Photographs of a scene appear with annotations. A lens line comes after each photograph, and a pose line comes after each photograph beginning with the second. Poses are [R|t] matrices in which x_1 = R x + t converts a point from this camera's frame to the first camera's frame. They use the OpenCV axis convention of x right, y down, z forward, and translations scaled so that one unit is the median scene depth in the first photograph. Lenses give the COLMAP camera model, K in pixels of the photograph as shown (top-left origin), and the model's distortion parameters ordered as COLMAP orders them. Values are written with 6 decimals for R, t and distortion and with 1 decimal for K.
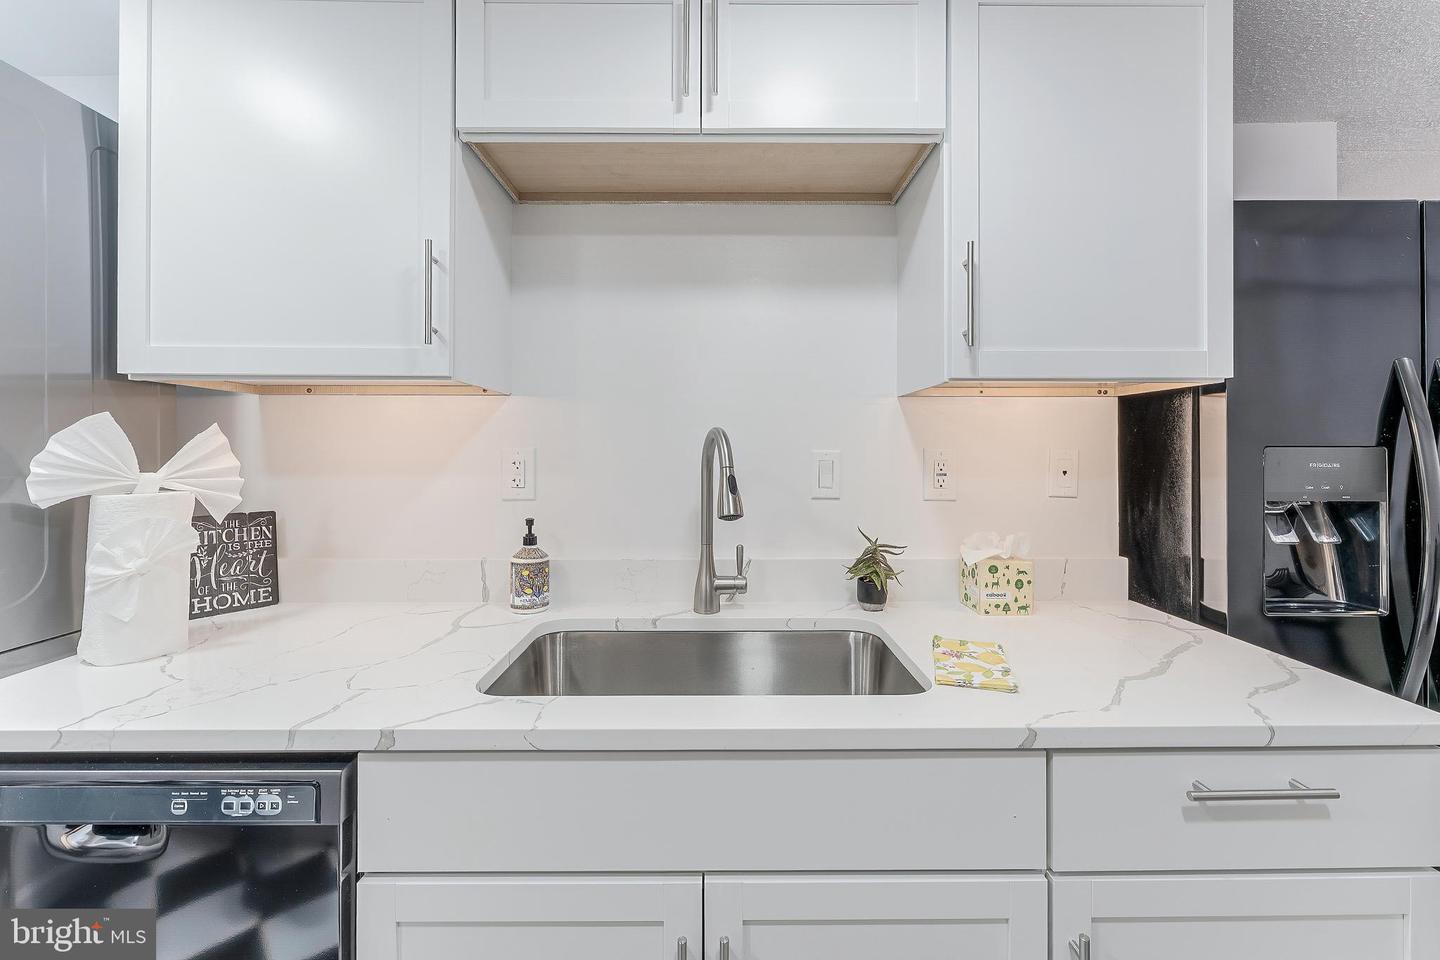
lens RADIAL K [[591.4, 0, 726.9], [0, 591.4, 450.1], [0, 0, 1]] dist [0.002075, -0.000038]
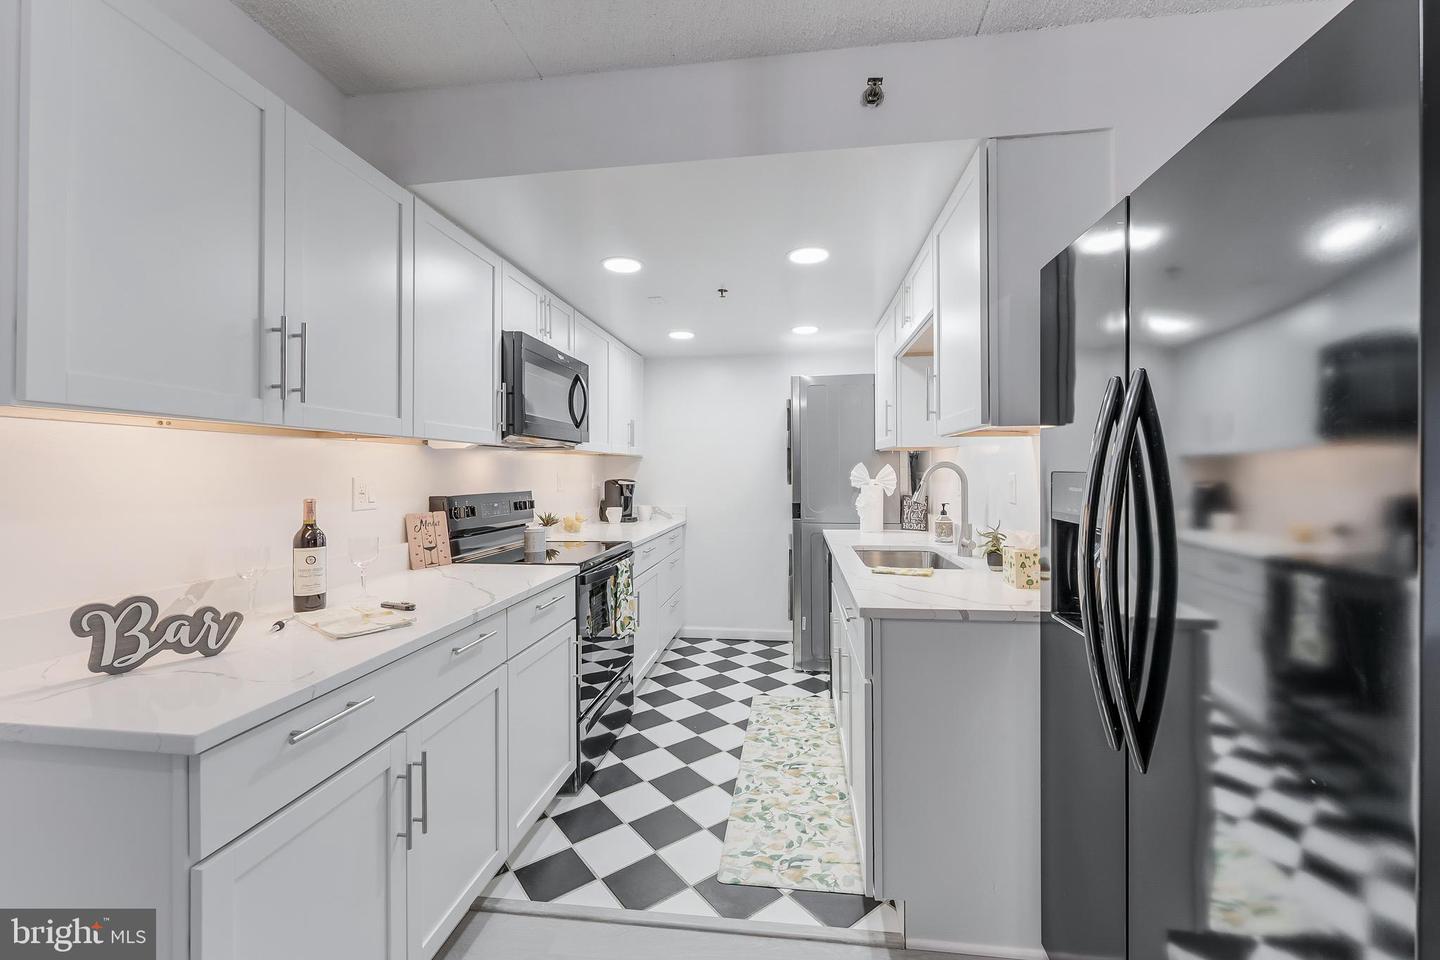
lens RADIAL K [[581.6, 0, 722.6], [0, 581.6, 469.8], [0, 0, 1]] dist [0.000260, -0.000244]
pose [[-0.129935, -0.001332, -0.991522, 2.036730], [0.007273, 0.999971, -0.002296, -0.012214], [0.991496, -0.007510, -0.129921, 0.479928]]
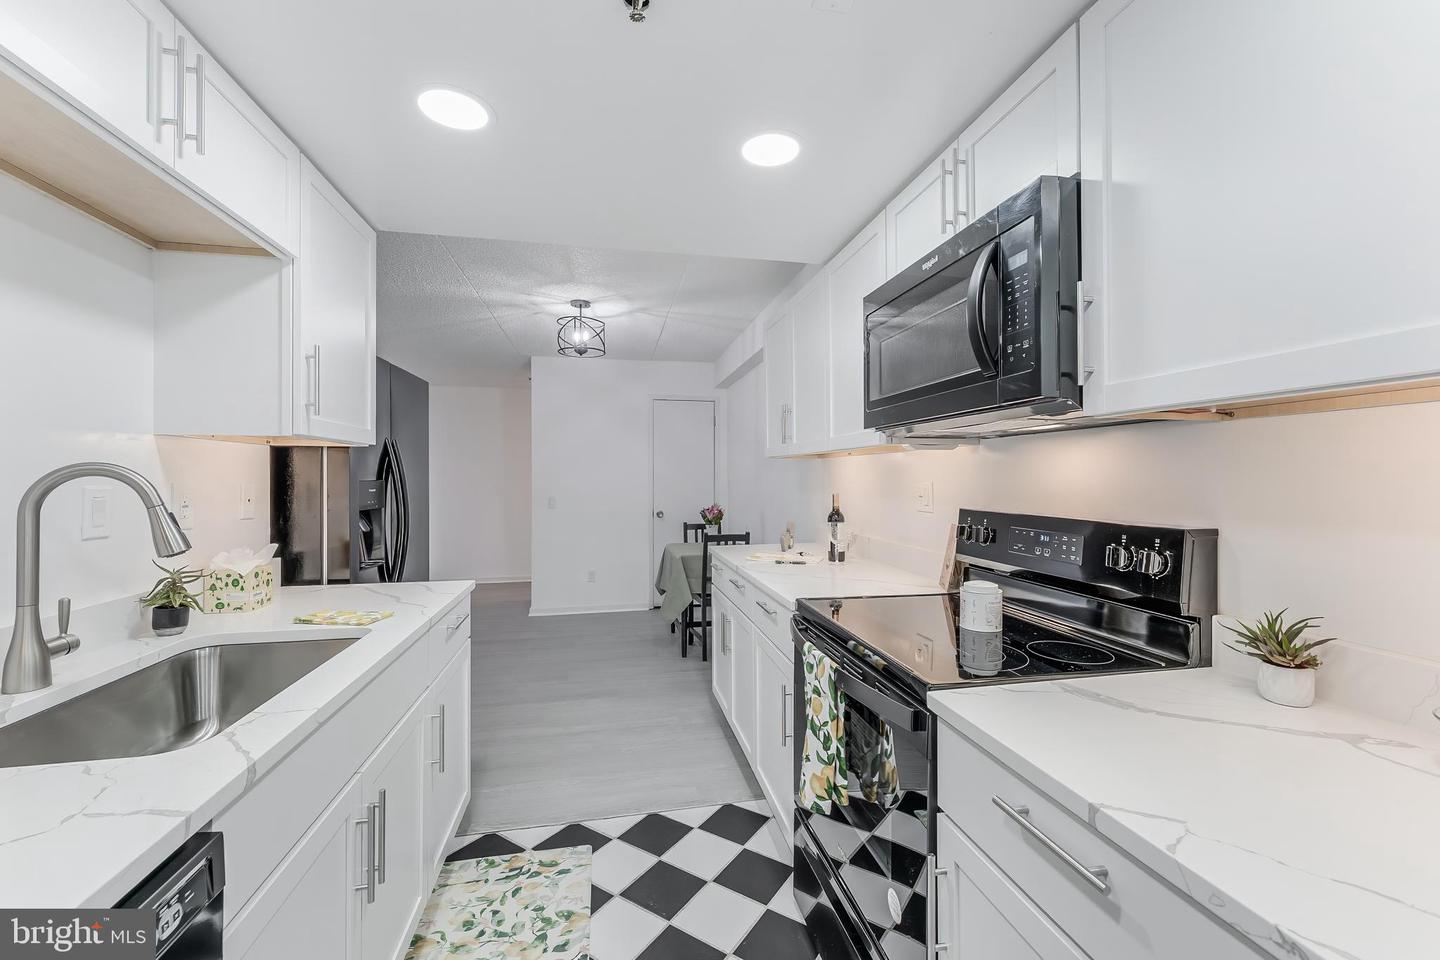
lens RADIAL K [[587.6, 0, 728.6], [0, 587.6, 474.1], [0, 0, 1]] dist [-0.000654, -0.000288]
pose [[-0.206789, 0.005662, 0.978369, -1.051385], [-0.000773, 0.999982, -0.005951, -0.016300], [-0.978385, -0.001987, -0.206781, 0.240608]]
